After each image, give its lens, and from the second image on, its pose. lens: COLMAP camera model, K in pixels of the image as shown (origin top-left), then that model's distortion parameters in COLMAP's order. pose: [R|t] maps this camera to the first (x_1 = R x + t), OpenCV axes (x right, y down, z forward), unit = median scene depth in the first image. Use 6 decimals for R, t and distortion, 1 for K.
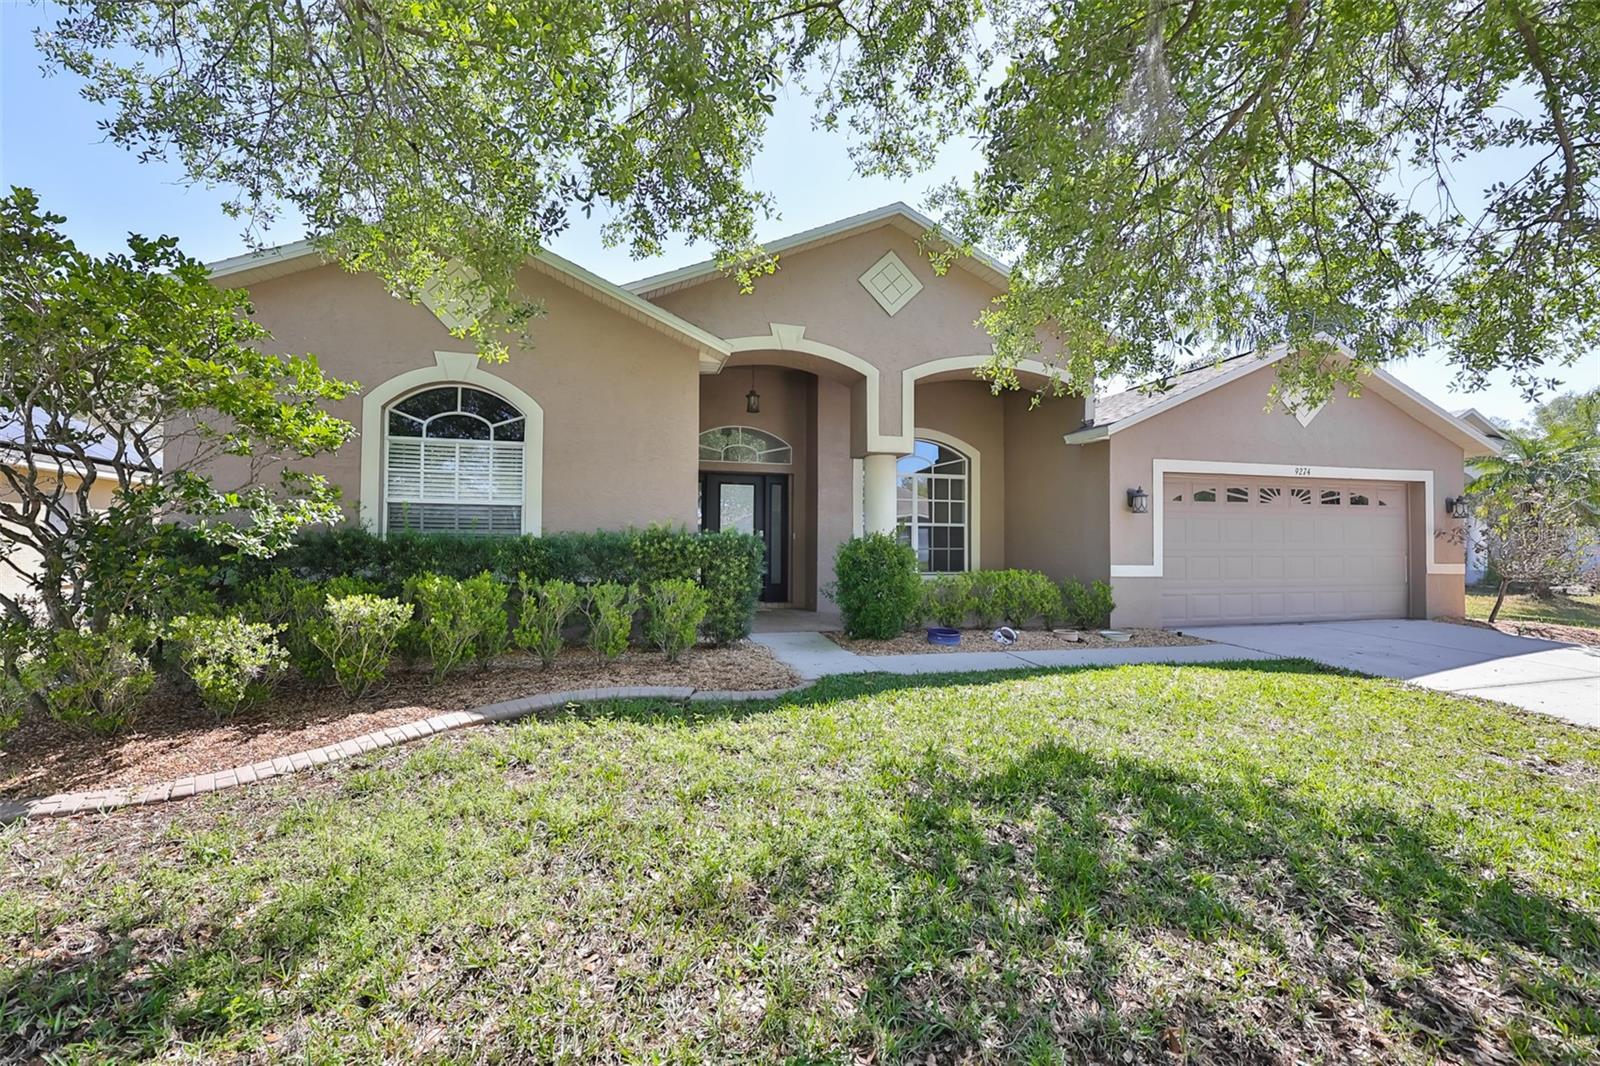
lens RADIAL K [[699.5, 0, 800.3], [0, 699.5, 533.3], [0, 0, 1]] dist [-0.000445, 0.000779]
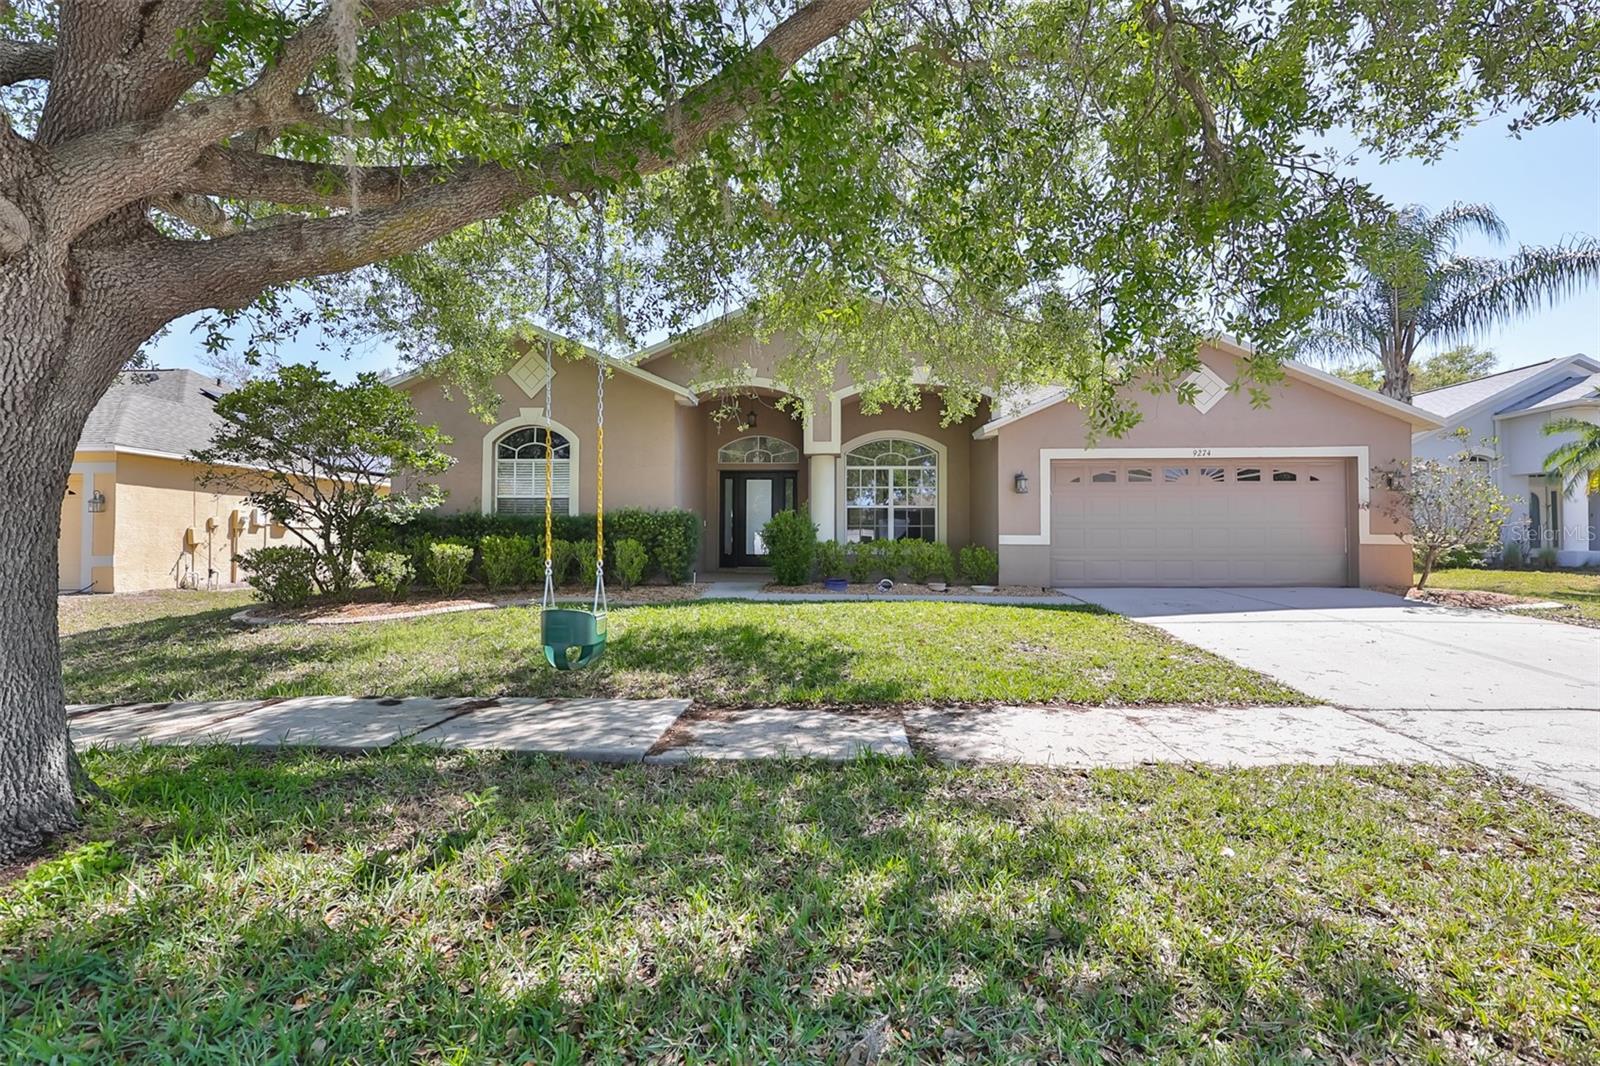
lens RADIAL K [[699.5, 0, 808.8], [0, 699.5, 525.1], [0, 0, 1]] dist [-0.000445, 0.000779]
pose [[0.952047, -0.010790, -0.305761, 0.572869], [0.010747, 0.999941, -0.001826, 0.029827], [0.305763, -0.001548, 0.952106, -0.348420]]
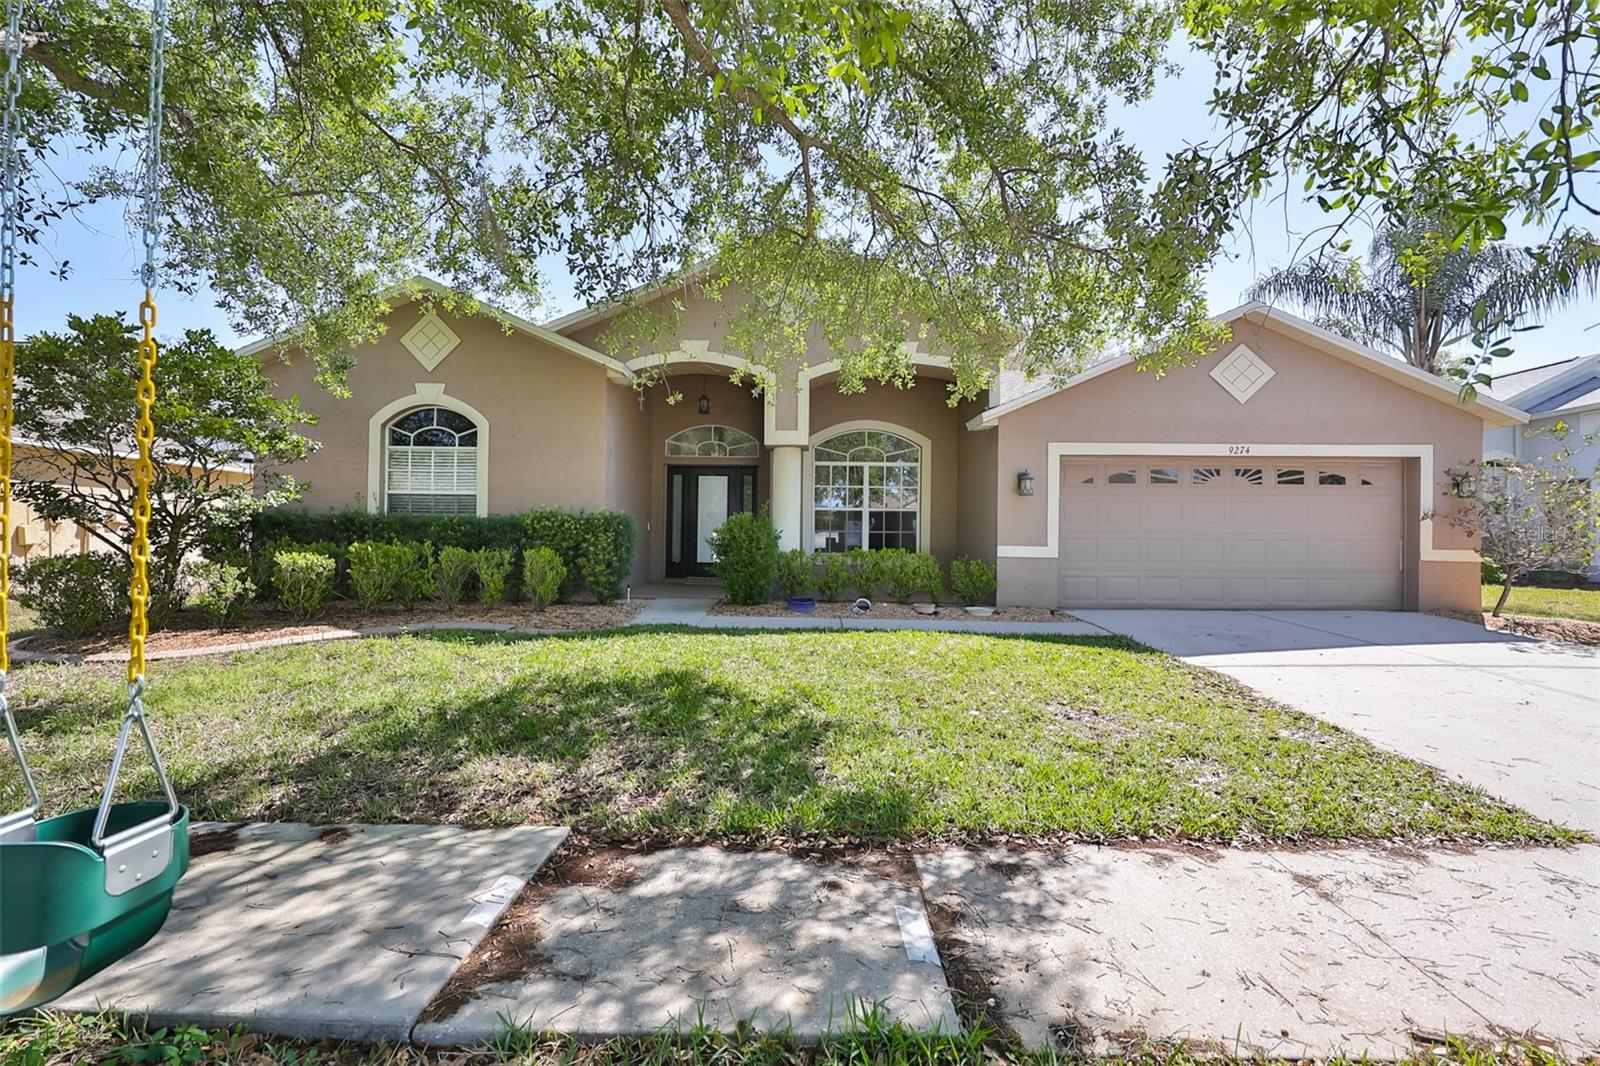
lens RADIAL K [[699.5, 0, 794.0], [0, 699.5, 534.4], [0, 0, 1]] dist [-0.000445, 0.000779]
pose [[0.961044, 0.003338, -0.276374, 0.501145], [0.000141, 0.999921, 0.012567, 0.017696], [0.276394, -0.012116, 0.960968, -0.106875]]
